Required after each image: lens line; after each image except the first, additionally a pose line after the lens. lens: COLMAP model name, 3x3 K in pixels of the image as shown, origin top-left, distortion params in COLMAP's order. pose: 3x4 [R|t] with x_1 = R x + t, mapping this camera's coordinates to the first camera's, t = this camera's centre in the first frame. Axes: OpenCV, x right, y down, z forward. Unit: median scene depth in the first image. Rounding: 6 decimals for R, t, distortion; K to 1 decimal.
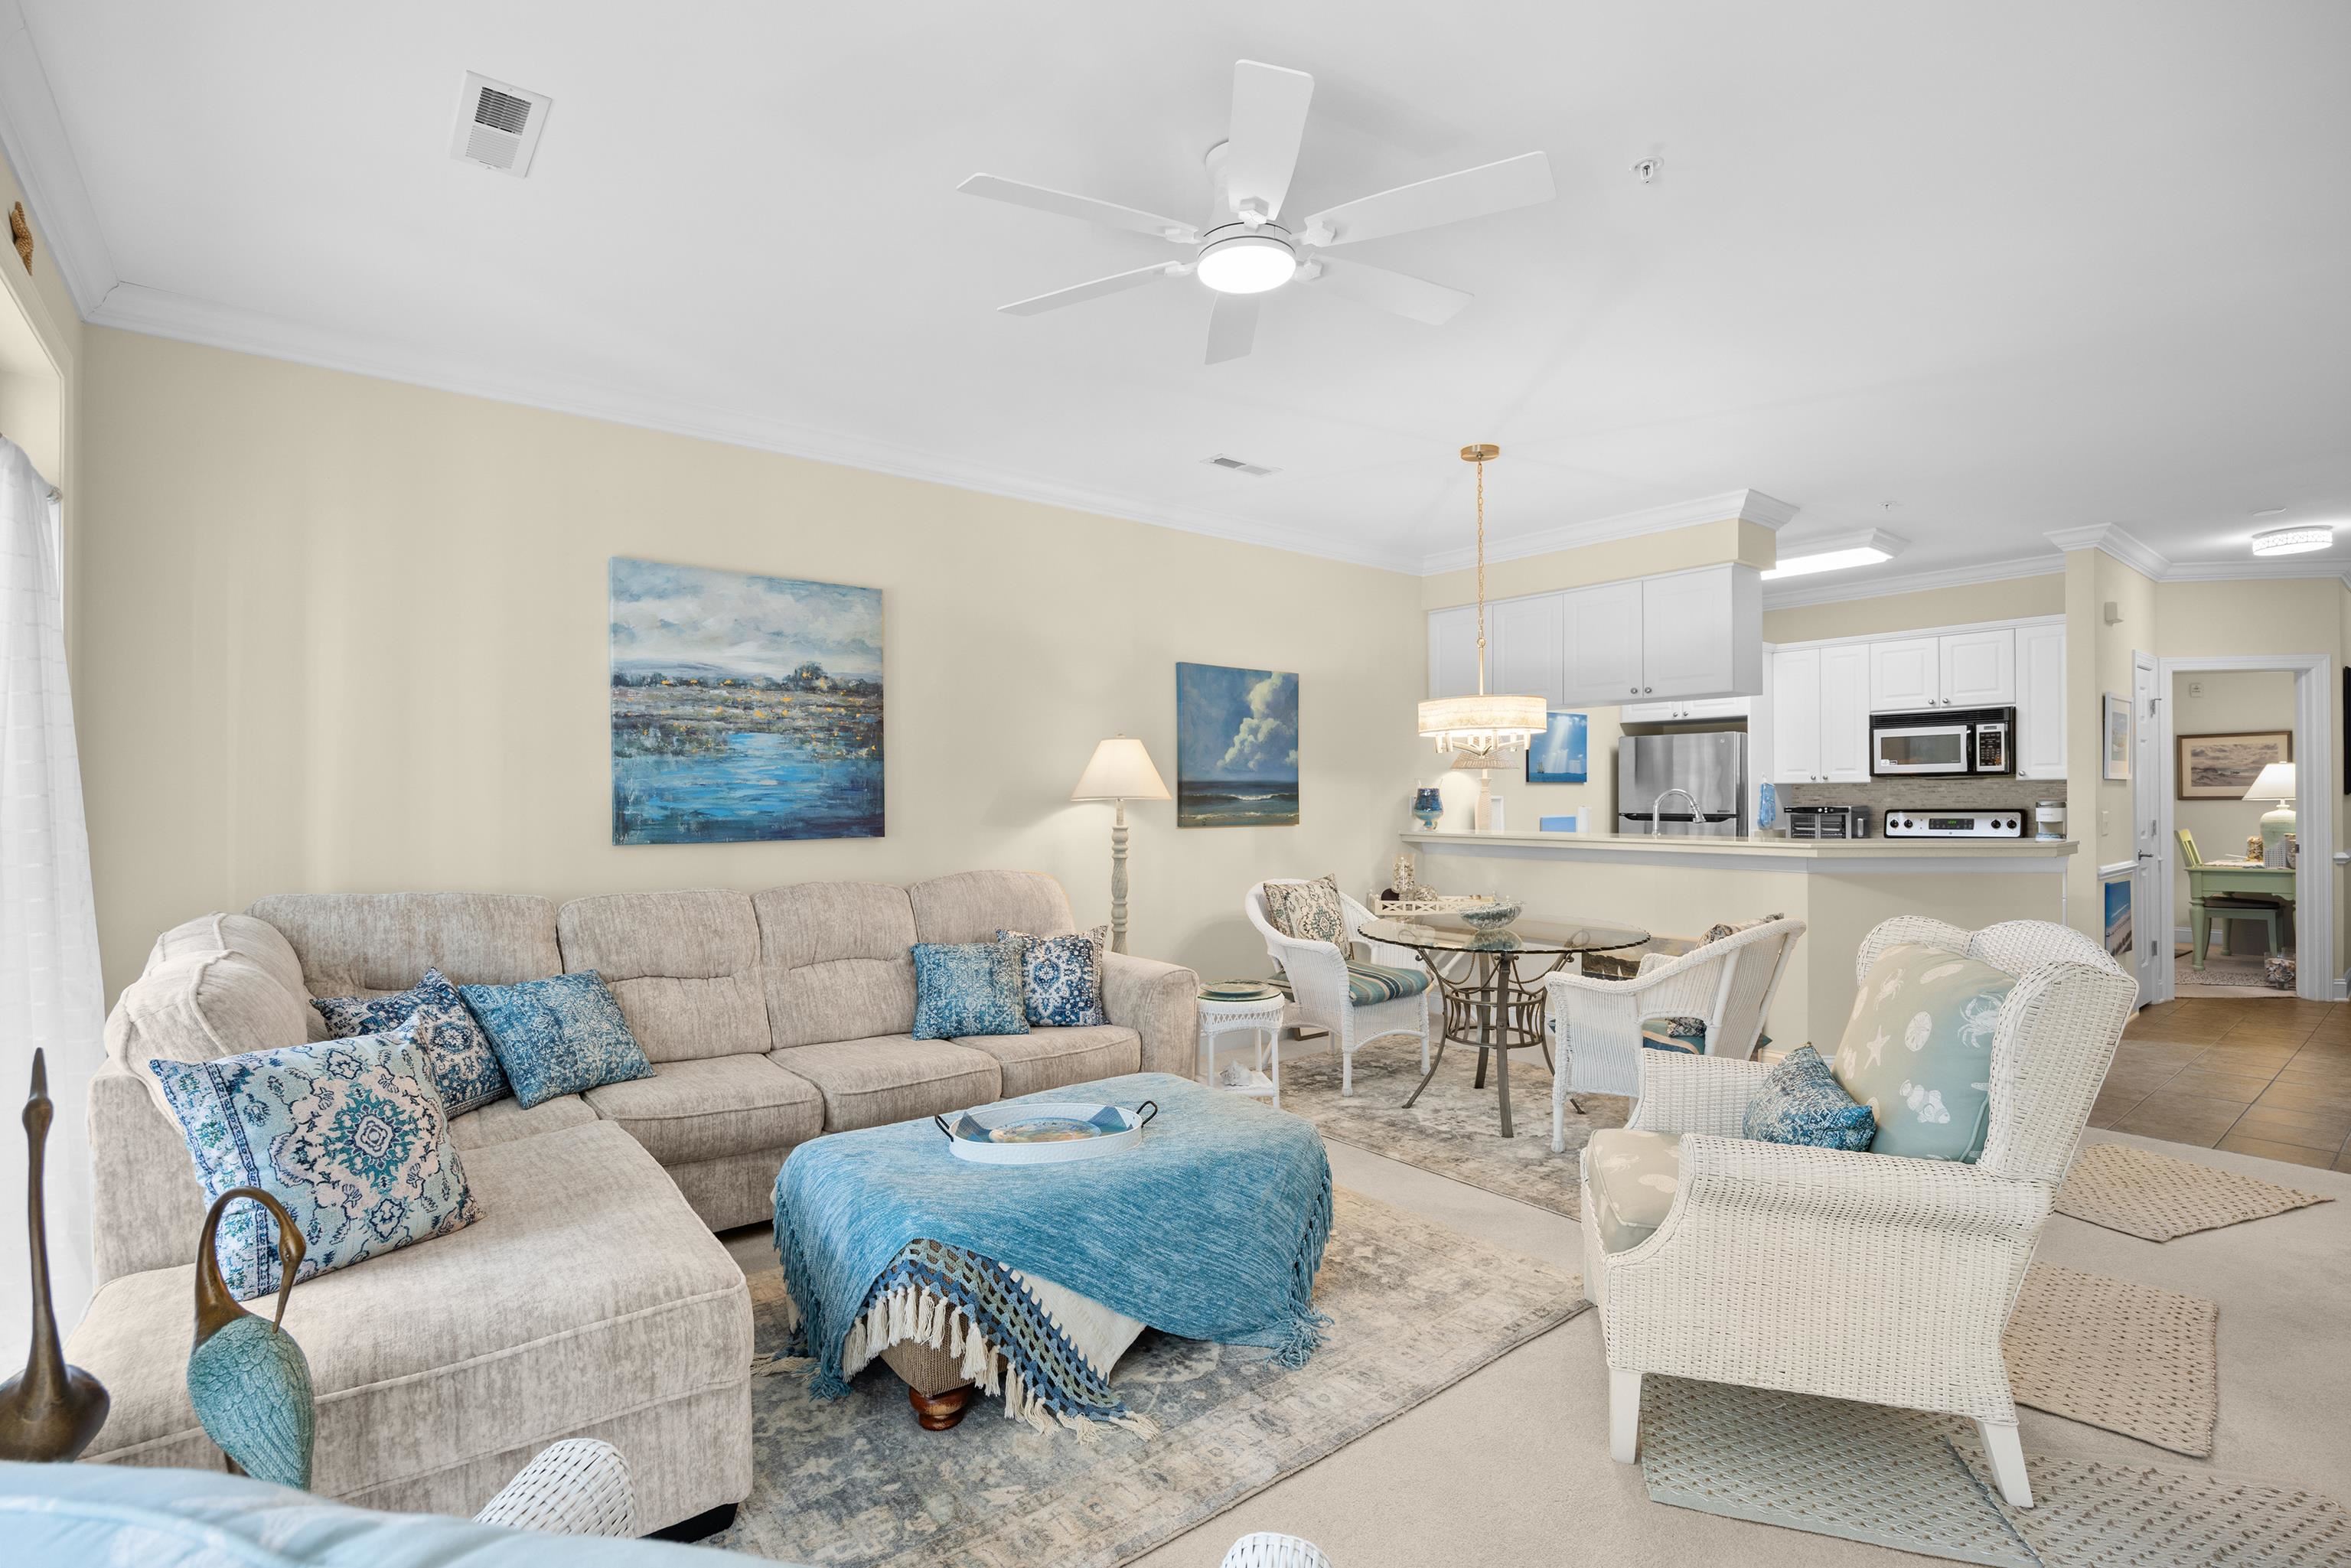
lens RADIAL K [[1093.4, 0, 1177.5], [0, 1093.4, 799.2], [0, 0, 1]] dist [-0.013597, 0.000734]
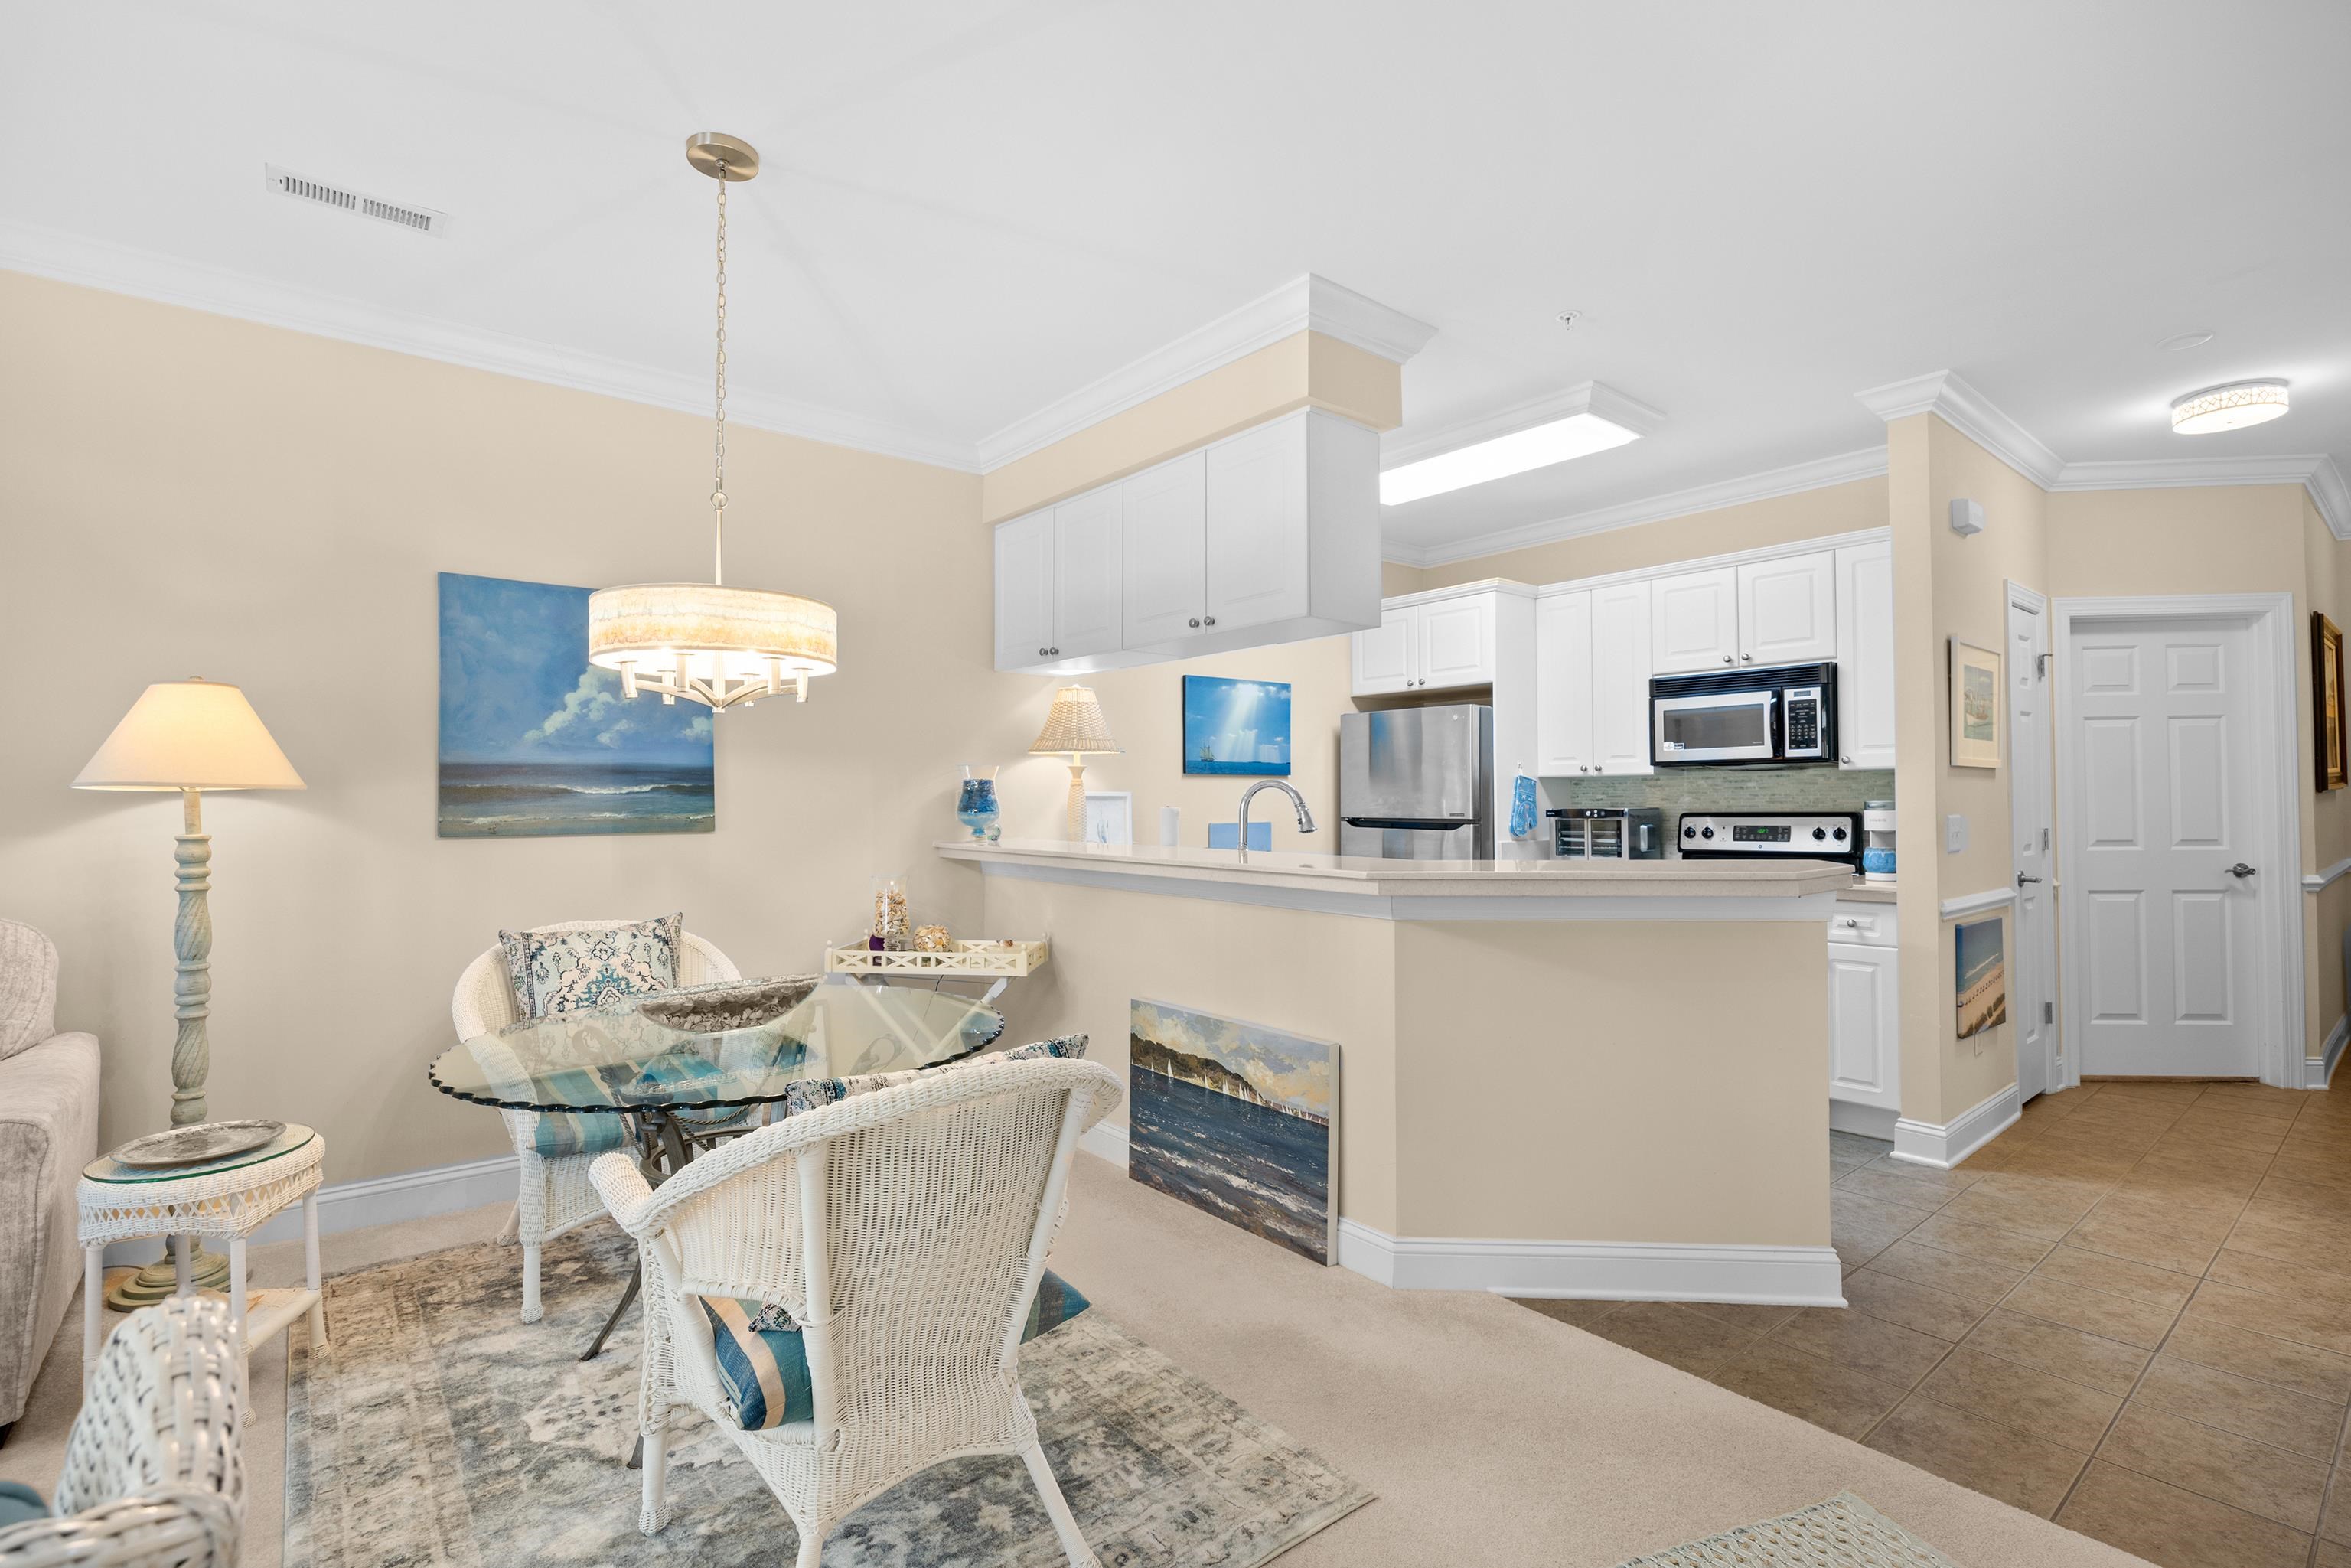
lens RADIAL K [[1086.4, 0, 1175.5], [0, 1086.4, 784.0], [0, 0, 1]] dist [-0.014773, 0.001484]
pose [[0.999960, 0.002244, 0.008700, 0.410344], [-0.002061, 0.999777, -0.021026, 0.007942], [-0.008745, 0.021007, 0.999741, 0.379158]]
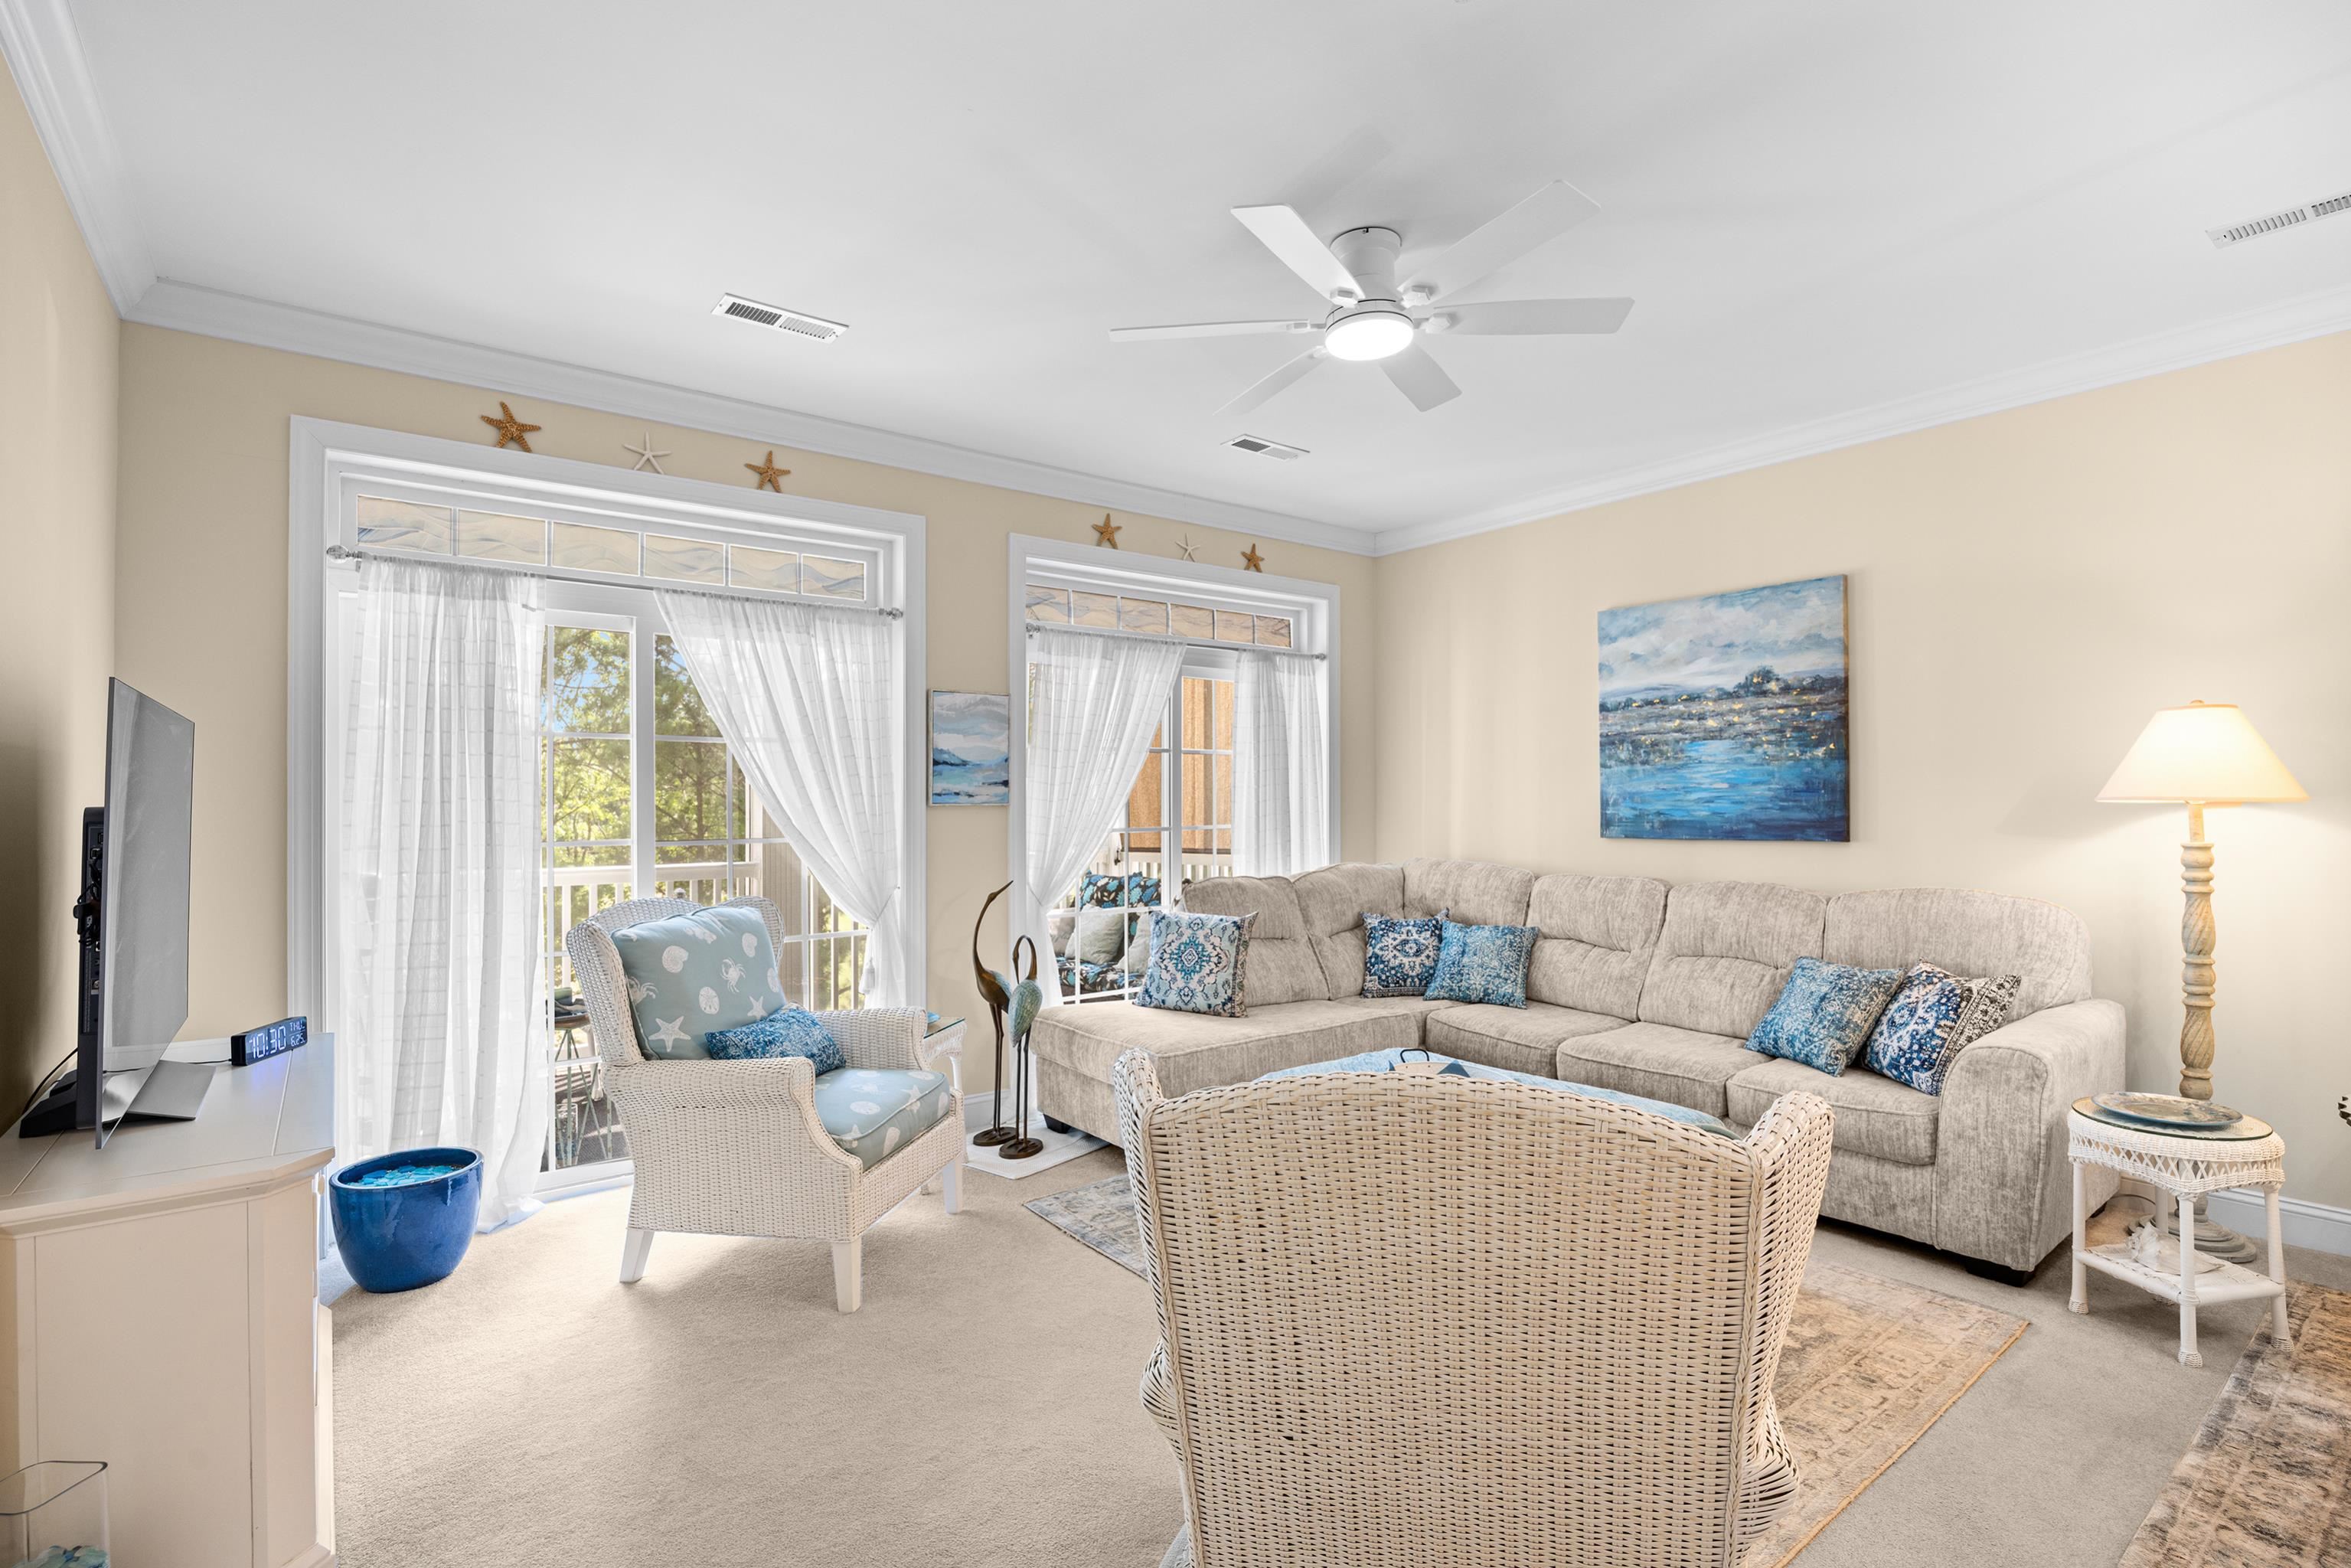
lens RADIAL K [[1093.5, 0, 1177.5], [0, 1093.5, 799.2], [0, 0, 1]] dist [-0.013597, 0.000734]
pose [[-0.013913, -0.000371, -0.999903, 0.530337], [0.005102, 0.999987, -0.000442, -0.003277], [0.999890, -0.005108, -0.013911, 0.361971]]
